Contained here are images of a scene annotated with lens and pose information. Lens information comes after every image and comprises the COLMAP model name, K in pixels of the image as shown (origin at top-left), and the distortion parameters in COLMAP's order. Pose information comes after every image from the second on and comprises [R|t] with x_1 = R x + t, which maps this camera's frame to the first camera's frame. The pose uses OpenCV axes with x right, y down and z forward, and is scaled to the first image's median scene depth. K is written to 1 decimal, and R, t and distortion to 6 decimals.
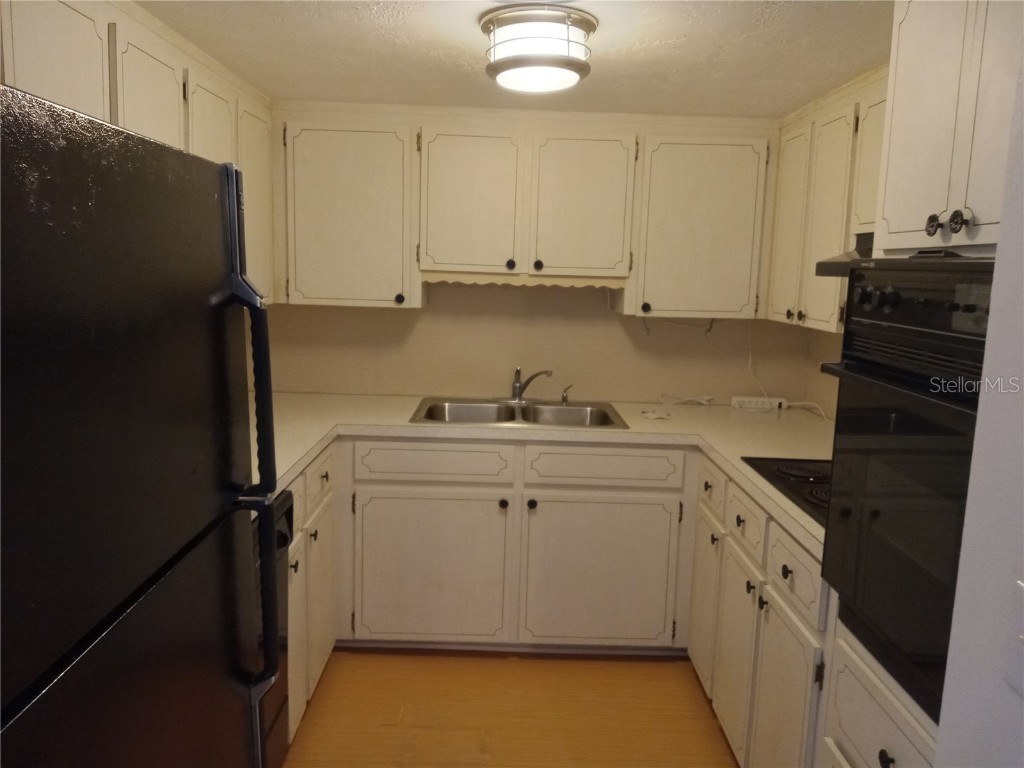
lens RADIAL K [[771.5, 0, 511.4], [0, 771.5, 383.7], [0, 0, 1]] dist [0.025579, -0.018954]
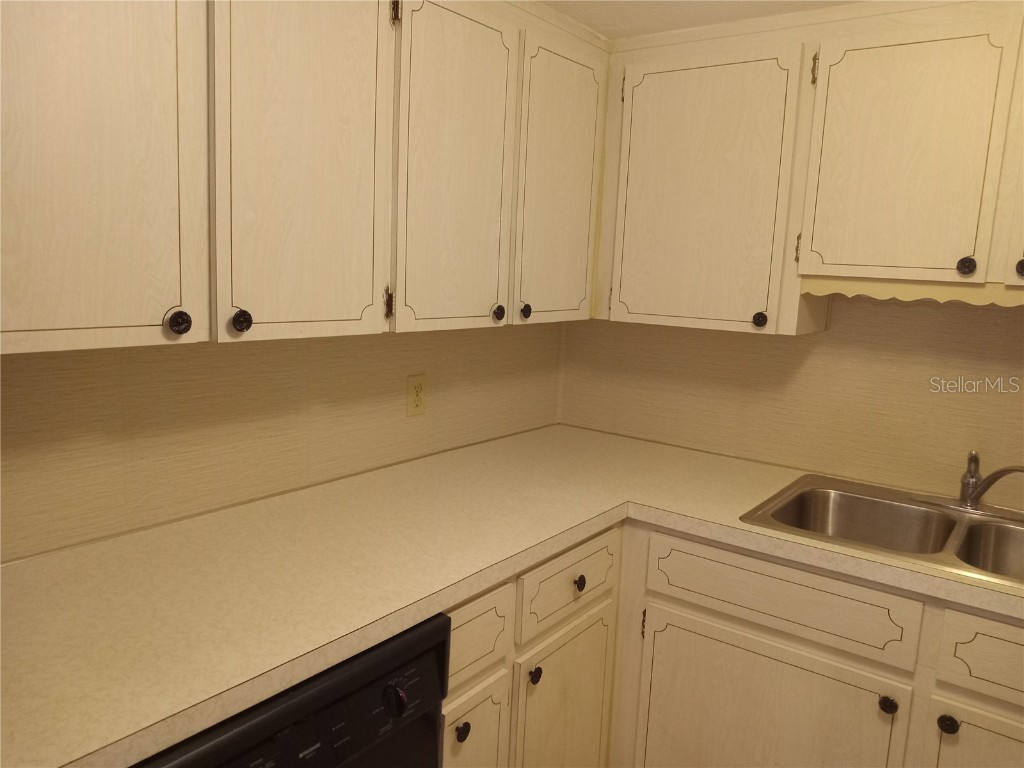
lens RADIAL K [[771.5, 0, 516.2], [0, 771.5, 378.9], [0, 0, 1]] dist [0.025579, -0.018954]
pose [[0.802373, 0.090944, -0.589853, 0.075951], [-0.107814, 0.994149, 0.006620, -0.043852], [0.587004, 0.058283, 0.807484, 0.371227]]
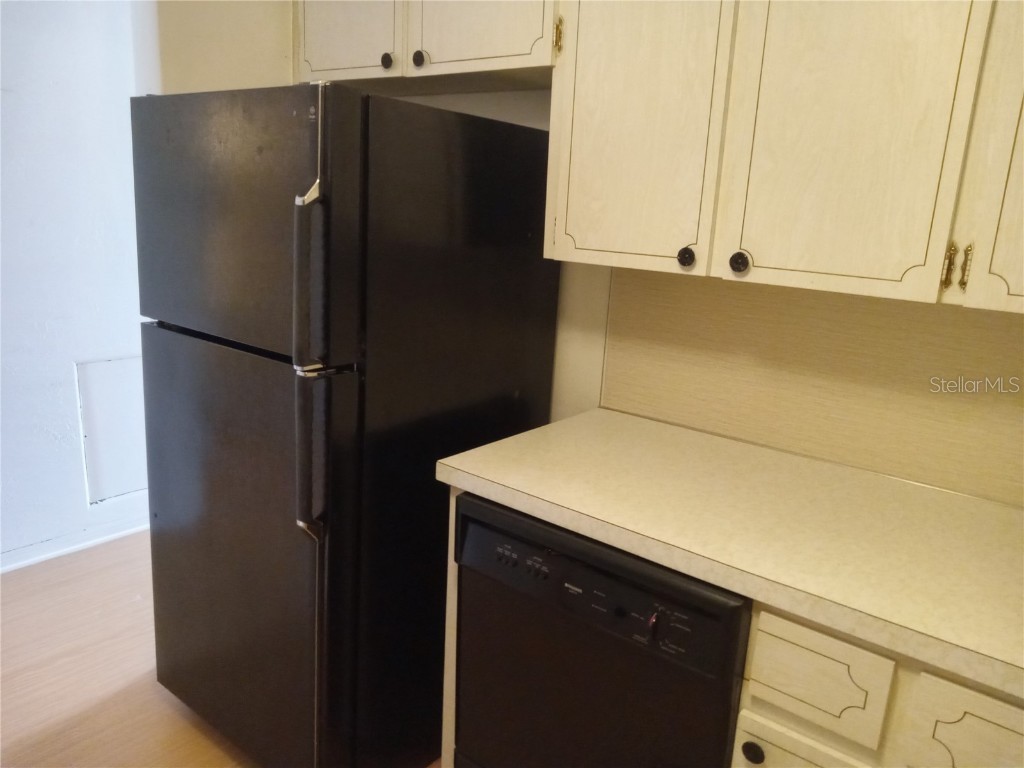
lens RADIAL K [[771.5, 0, 516.6], [0, 771.5, 381.7], [0, 0, 1]] dist [0.025579, -0.018954]
pose [[-0.638083, 0.114570, -0.761396, 0.228129], [-0.185304, 0.936953, 0.296279, -0.154533], [0.747337, 0.330140, -0.576623, 1.213326]]
